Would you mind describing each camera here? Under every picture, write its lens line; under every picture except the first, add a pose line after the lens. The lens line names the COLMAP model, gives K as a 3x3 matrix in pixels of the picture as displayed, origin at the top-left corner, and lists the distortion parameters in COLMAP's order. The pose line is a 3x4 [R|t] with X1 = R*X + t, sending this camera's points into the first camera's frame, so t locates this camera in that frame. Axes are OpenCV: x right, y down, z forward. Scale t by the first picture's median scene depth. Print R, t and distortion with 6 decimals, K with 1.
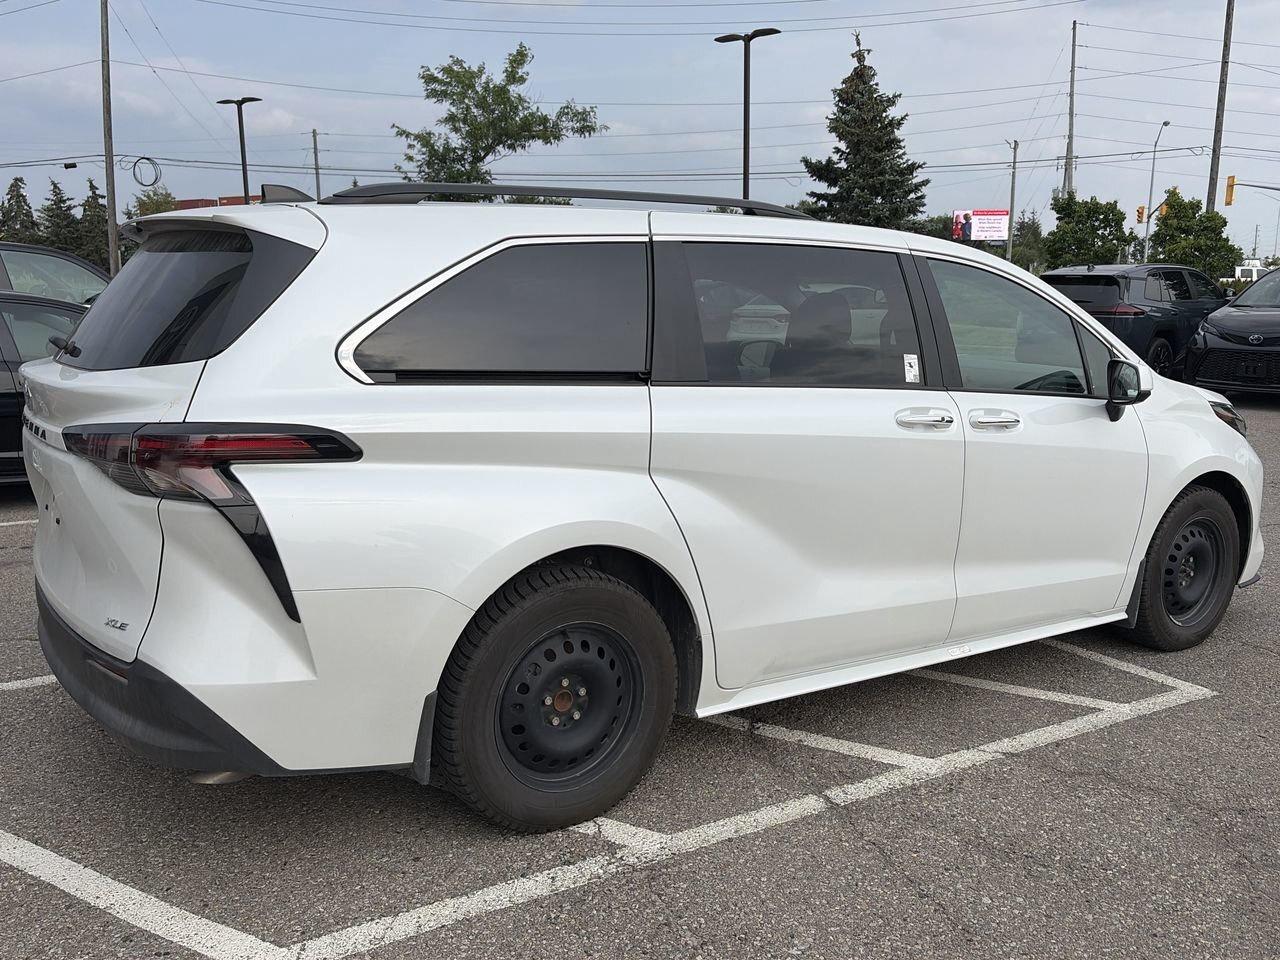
lens RADIAL K [[1141.6, 0, 637.5], [0, 1141.6, 489.0], [0, 0, 1]] dist [0.034681, -0.019028]
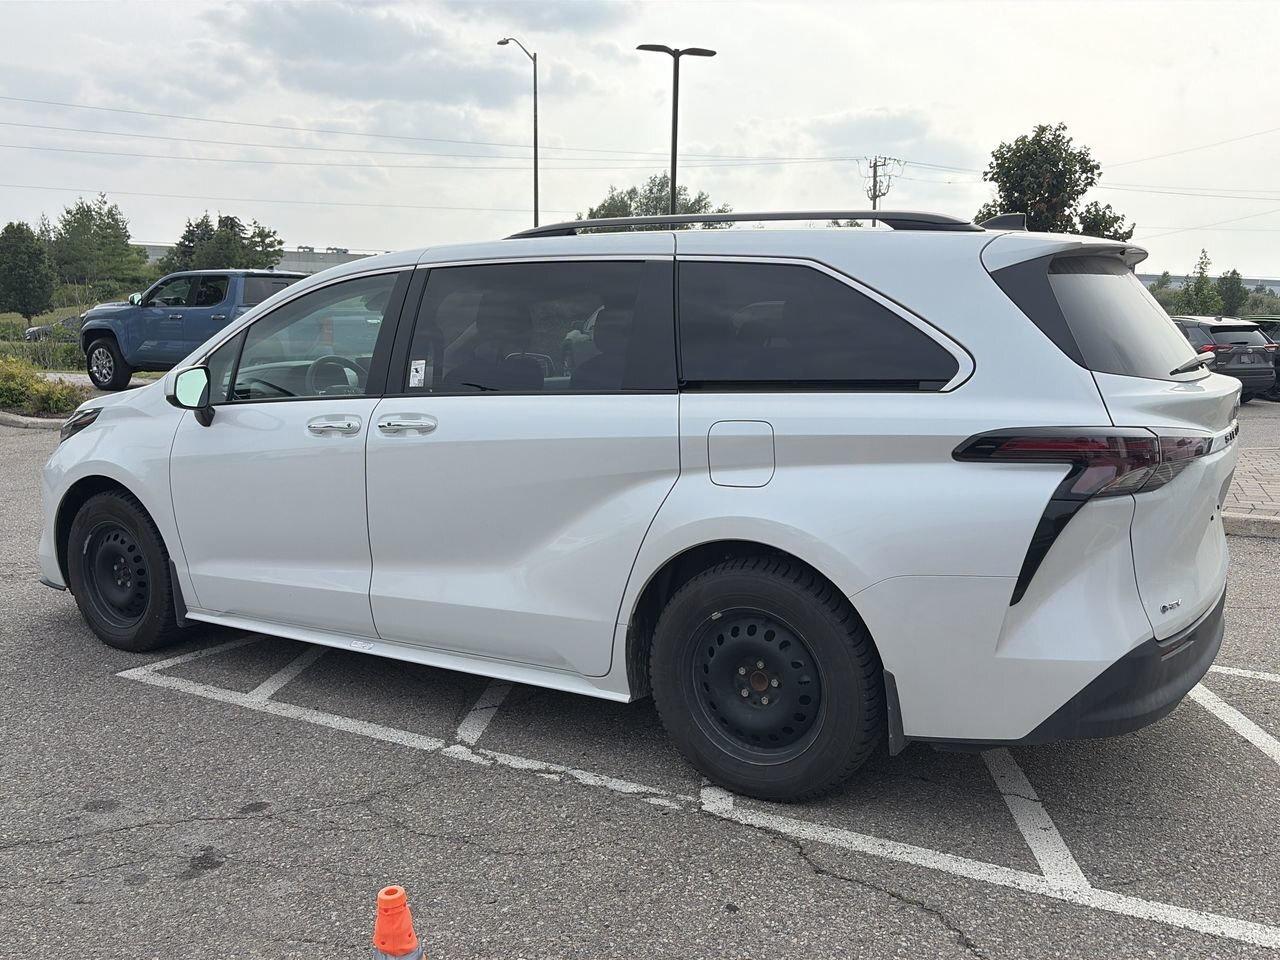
lens RADIAL K [[1141.6, 0, 665.6], [0, 1141.6, 488.2], [0, 0, 1]] dist [0.034681, -0.019028]
pose [[-0.486244, -0.143822, 0.861906, -1.041422], [0.140719, 0.960600, 0.239678, -0.295270], [-0.862418, 0.237829, -0.446847, 1.684346]]
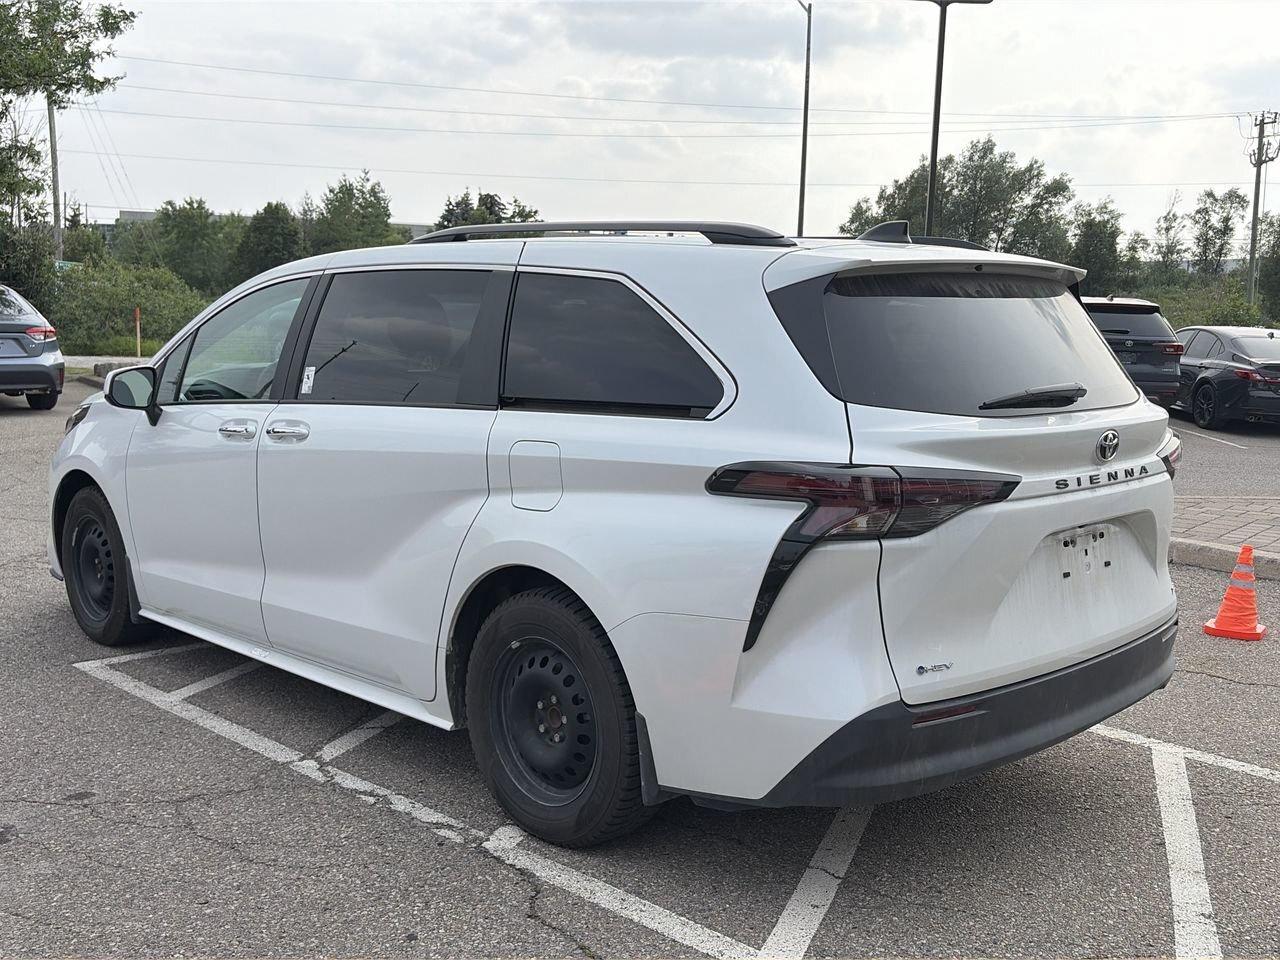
lens RADIAL K [[1375.7, 0, 662.6], [0, 1375.7, 486.0], [0, 0, 1]] dist [0.040617, 0.000000]
pose [[-0.246175, -0.144704, 0.958362, -1.305997], [0.144235, 0.972313, 0.183860, -0.266254], [-0.958433, 0.183491, -0.218488, 1.361782]]
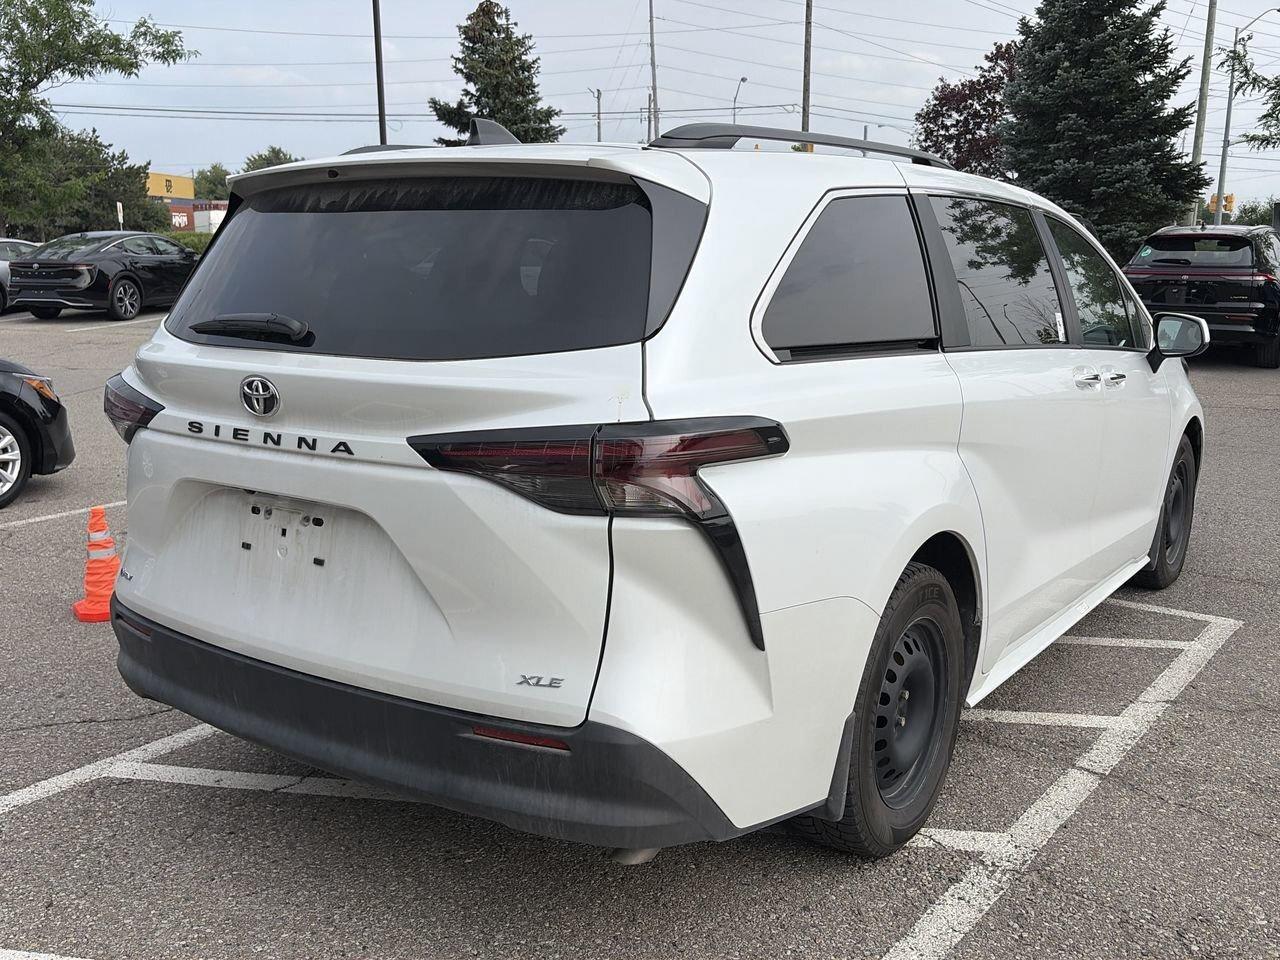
lens RADIAL K [[1243.5, 0, 646.3], [0, 1243.5, 492.8], [0, 0, 1]] dist [0.019714, 0.000000]
pose [[0.930136, -0.076655, 0.359125, -0.496851], [0.068243, 0.997017, 0.036061, -0.027095], [-0.360818, -0.009034, 0.932593, 0.131522]]
